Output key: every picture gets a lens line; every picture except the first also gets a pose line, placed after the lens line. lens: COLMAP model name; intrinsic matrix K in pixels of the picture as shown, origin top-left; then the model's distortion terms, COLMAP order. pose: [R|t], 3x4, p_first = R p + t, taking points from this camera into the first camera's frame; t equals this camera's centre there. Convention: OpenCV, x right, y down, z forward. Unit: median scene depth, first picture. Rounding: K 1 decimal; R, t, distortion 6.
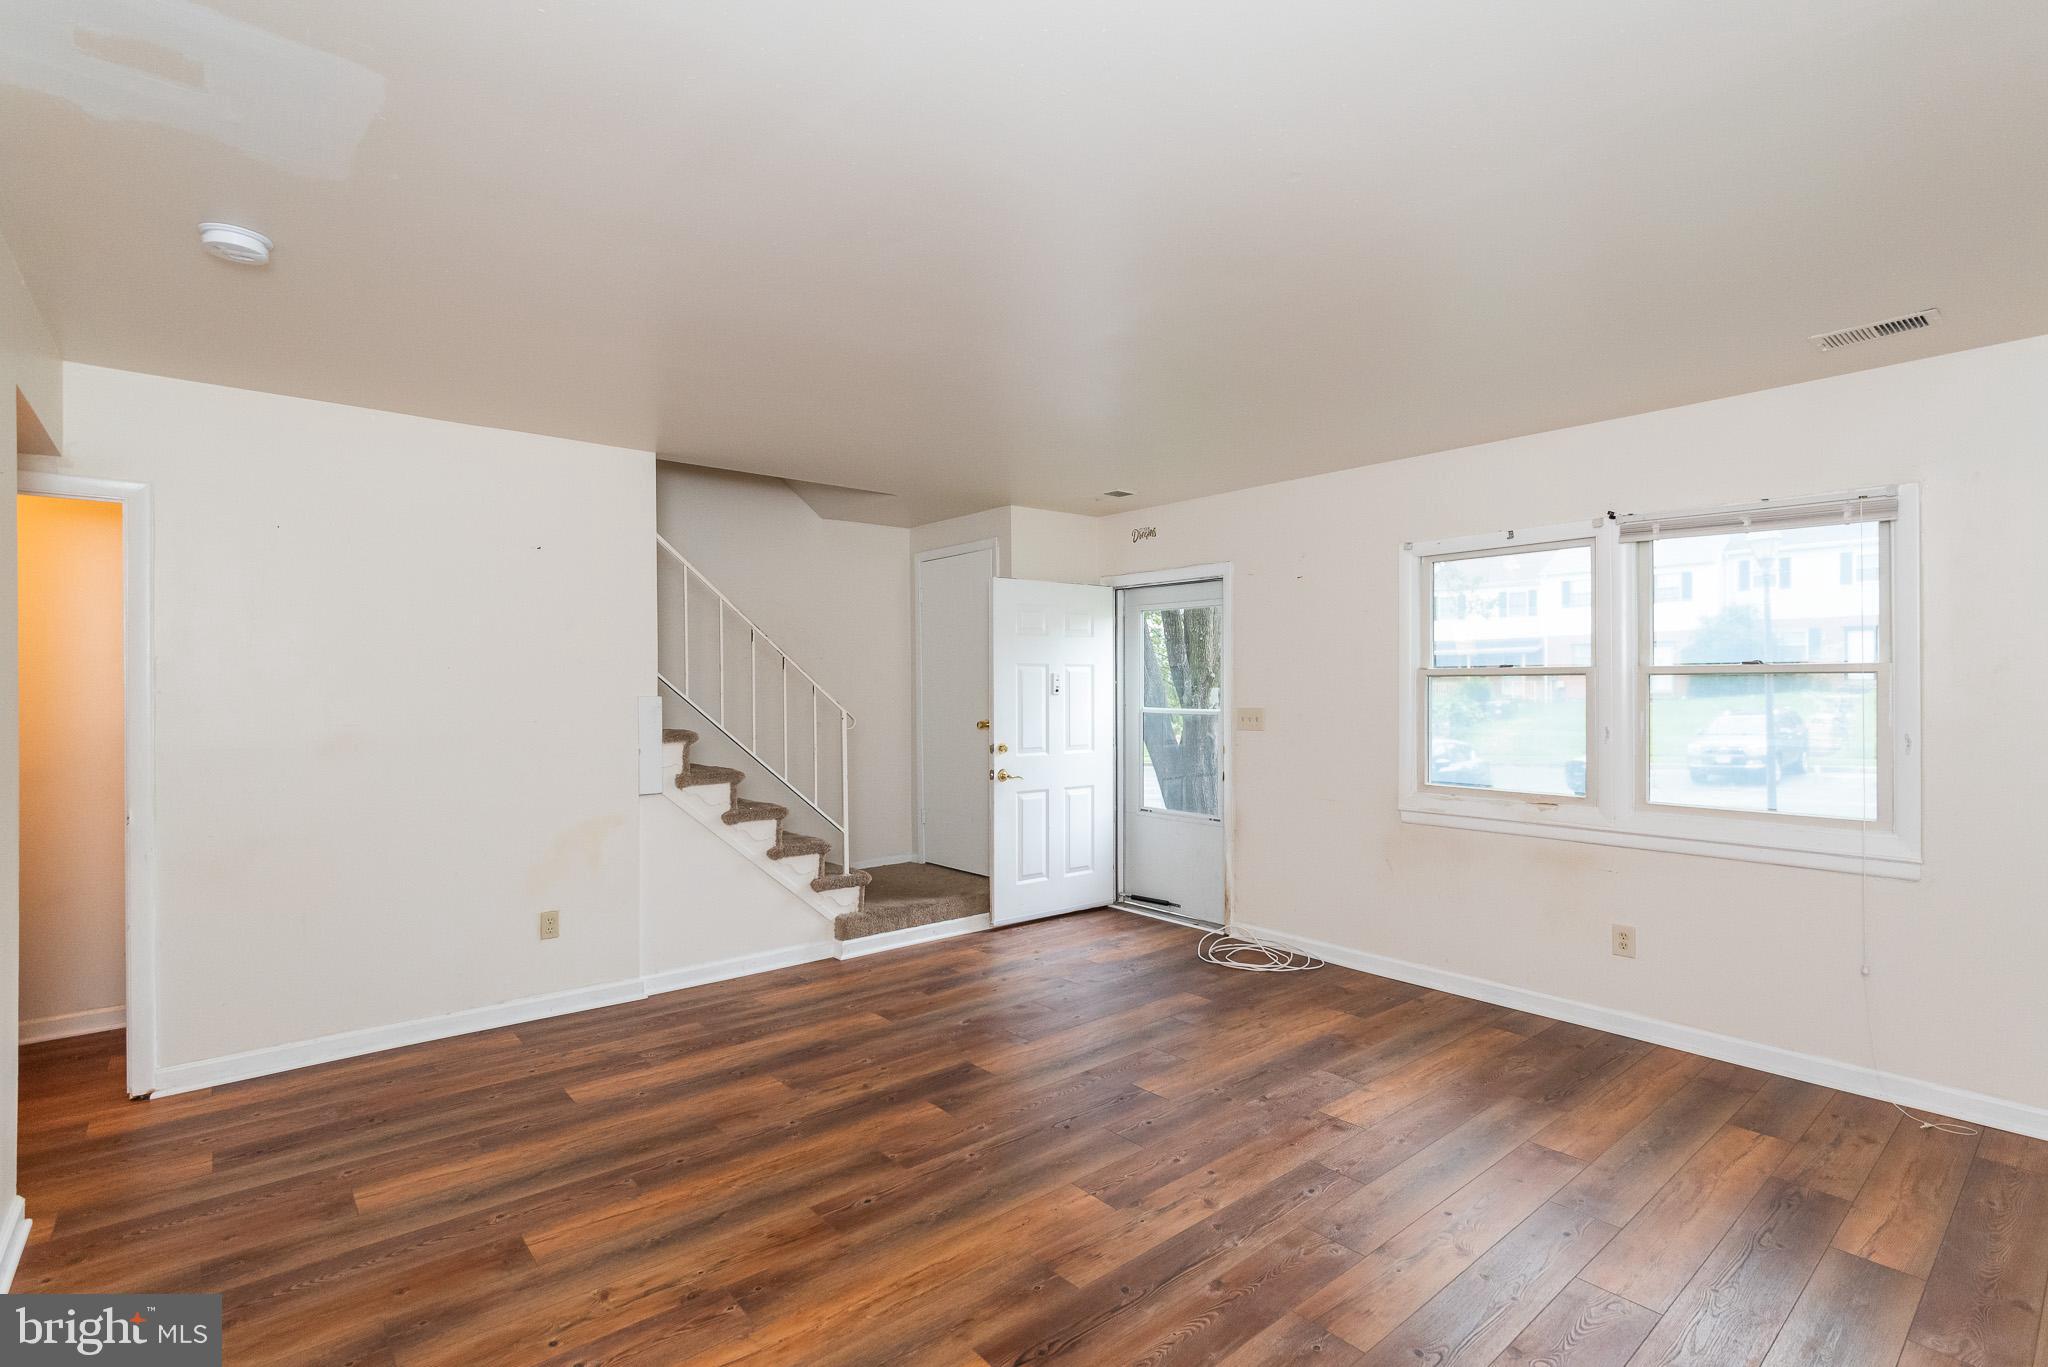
lens RADIAL K [[935.9, 0, 1028.8], [0, 935.9, 693.2], [0, 0, 1]] dist [-0.002252, -0.000249]
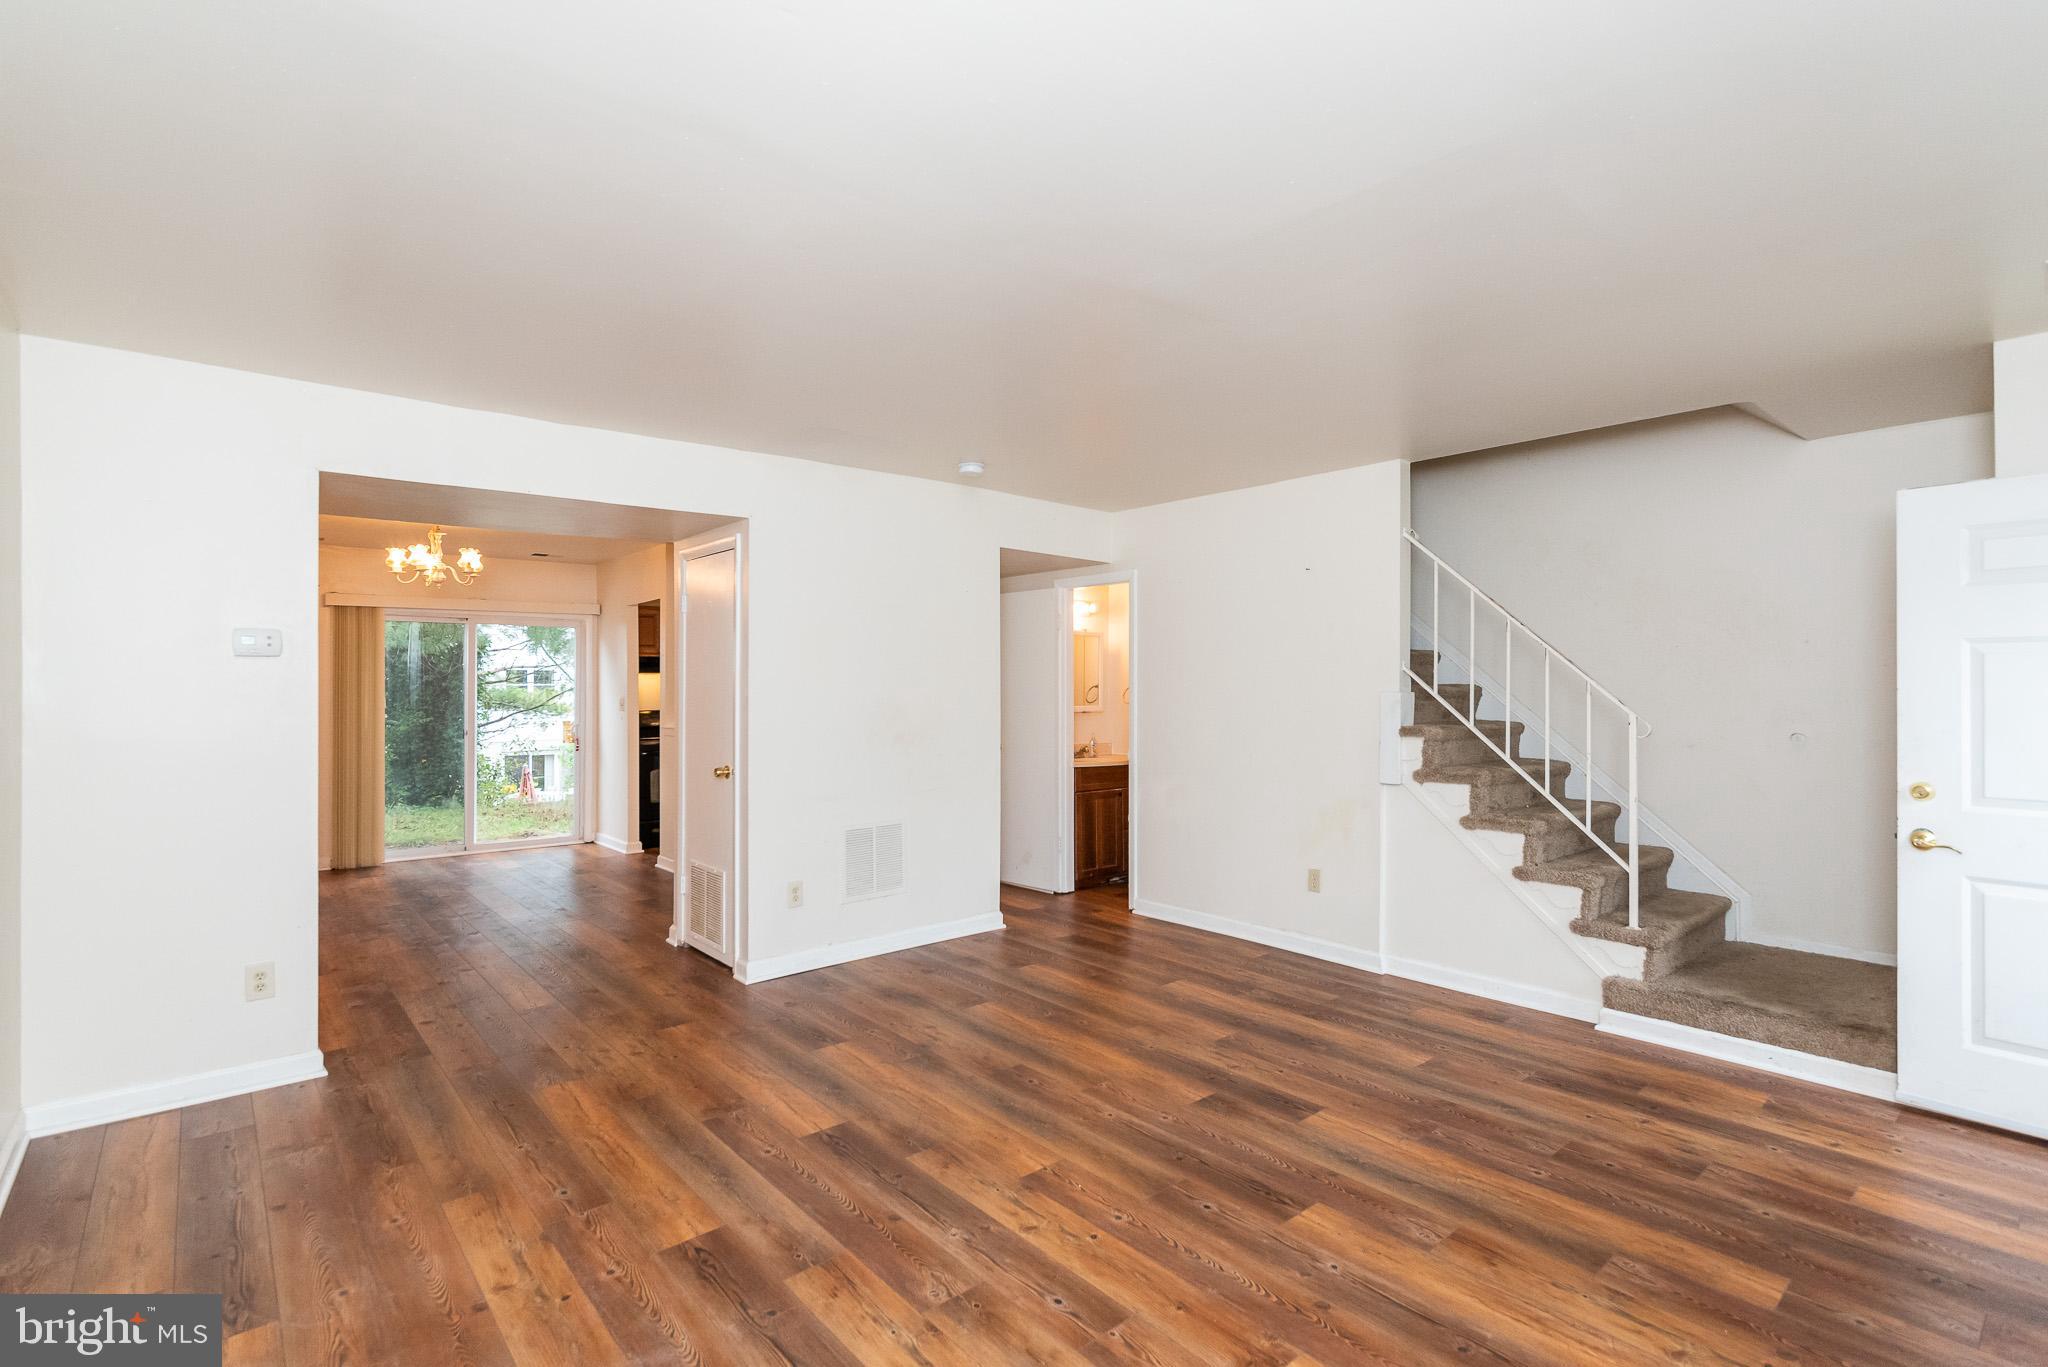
lens RADIAL K [[965.4, 0, 1026.2], [0, 965.4, 687.6], [0, 0, 1]] dist [-0.001959, -0.001093]
pose [[0.013645, 0.004216, -0.999898, 0.796702], [-0.006405, 0.999971, 0.004128, -0.004167], [0.999886, 0.006348, 0.013672, 0.668832]]
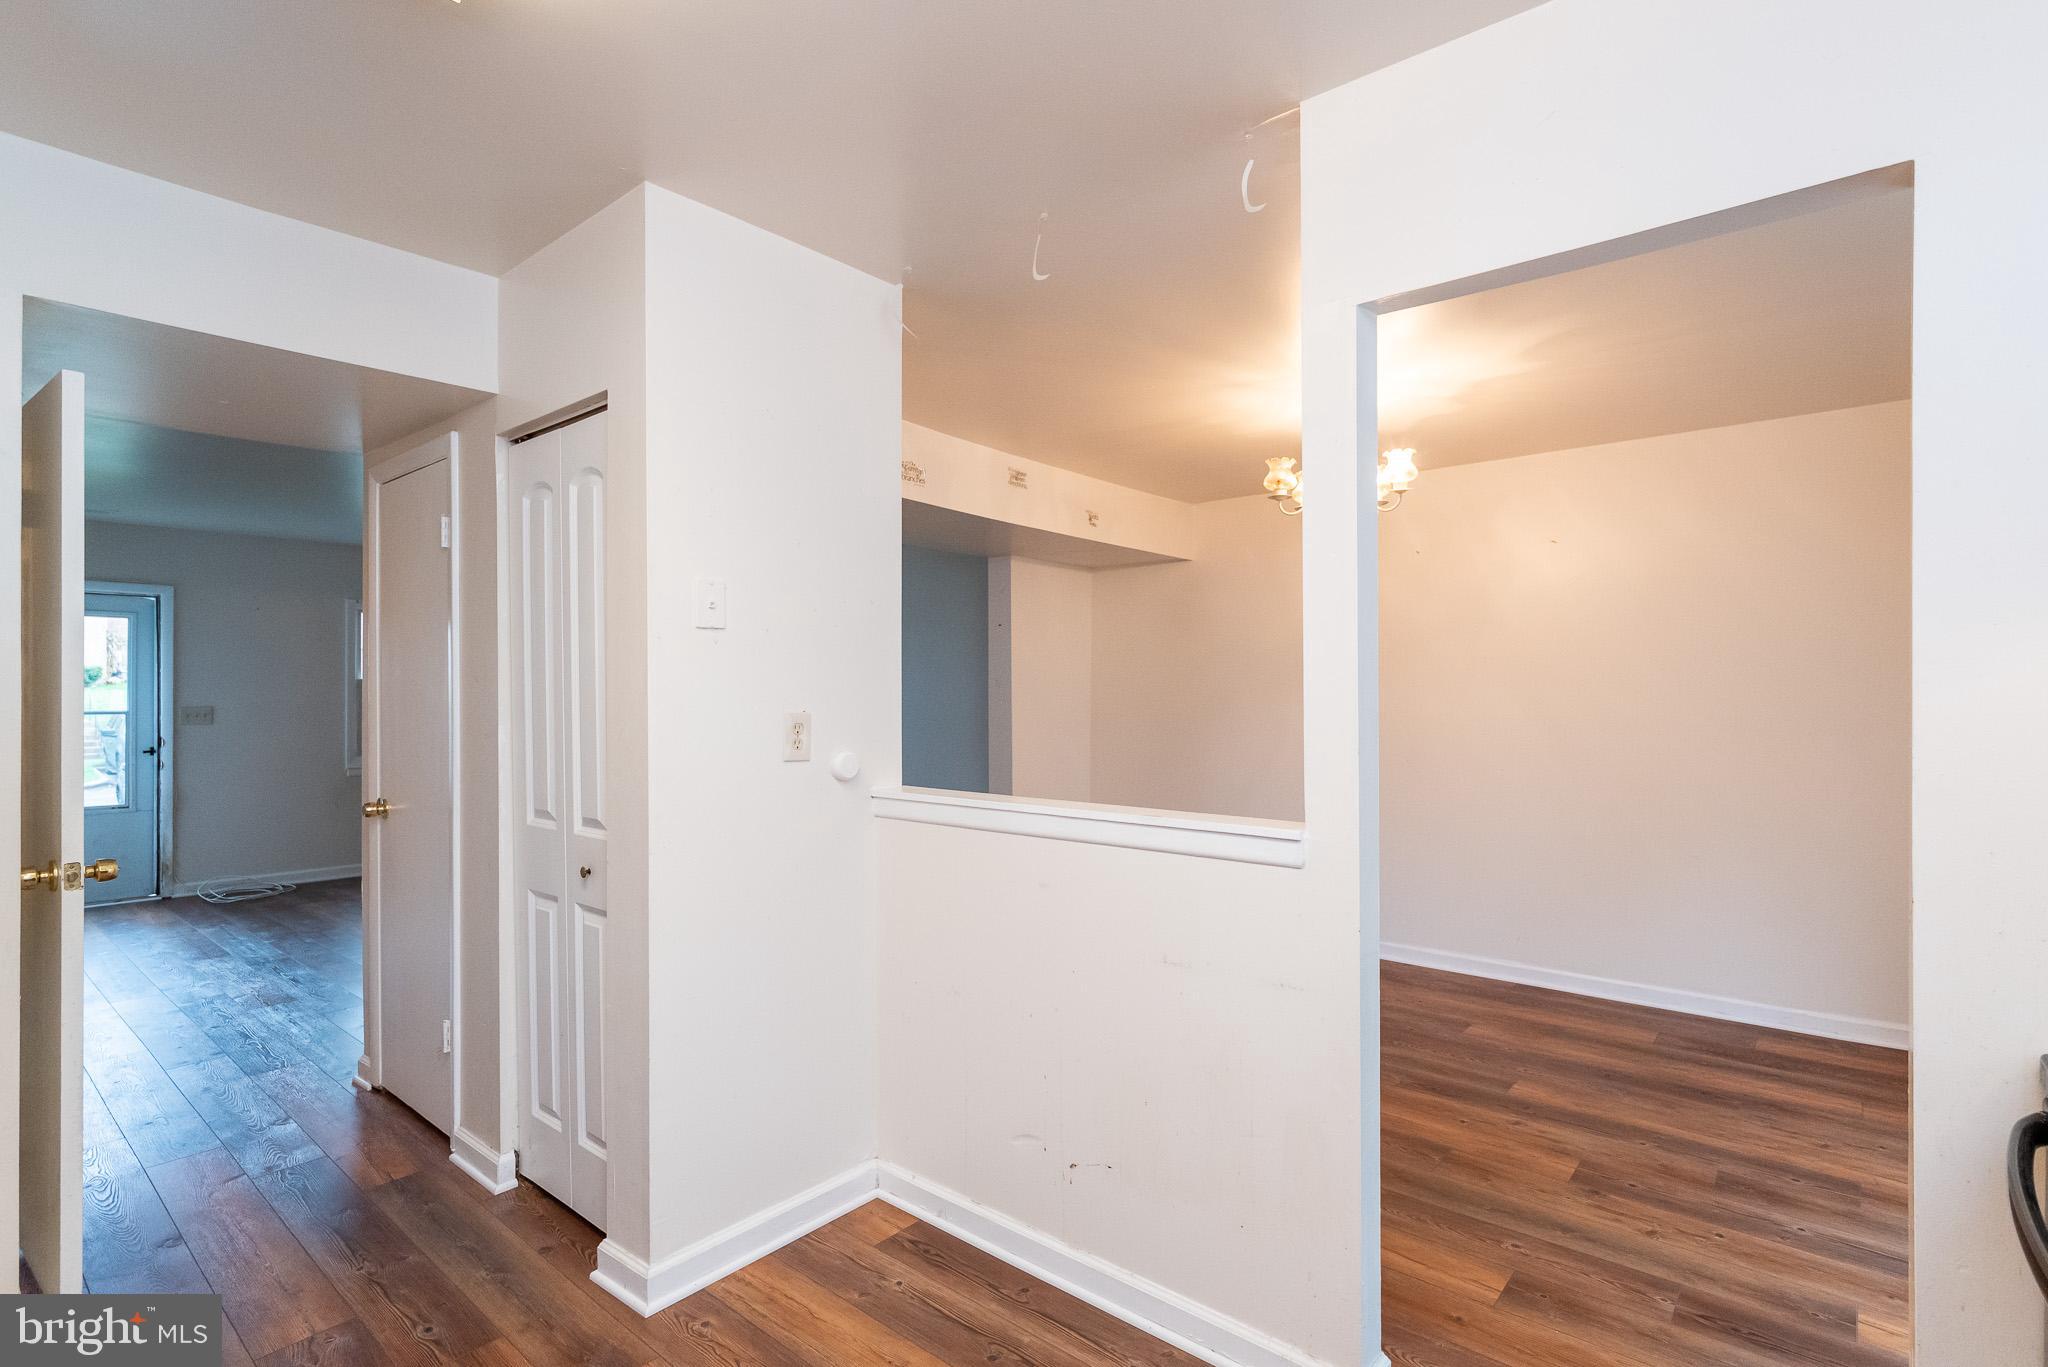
lens RADIAL K [[965.4, 0, 1026.2], [0, 965.4, 687.6], [0, 0, 1]] dist [-0.001959, -0.001093]
pose [[-0.182698, 0.007524, 0.983140, -1.685310], [0.012226, 0.999911, -0.005380, 0.013596], [-0.983093, 0.011037, -0.182774, 0.222361]]
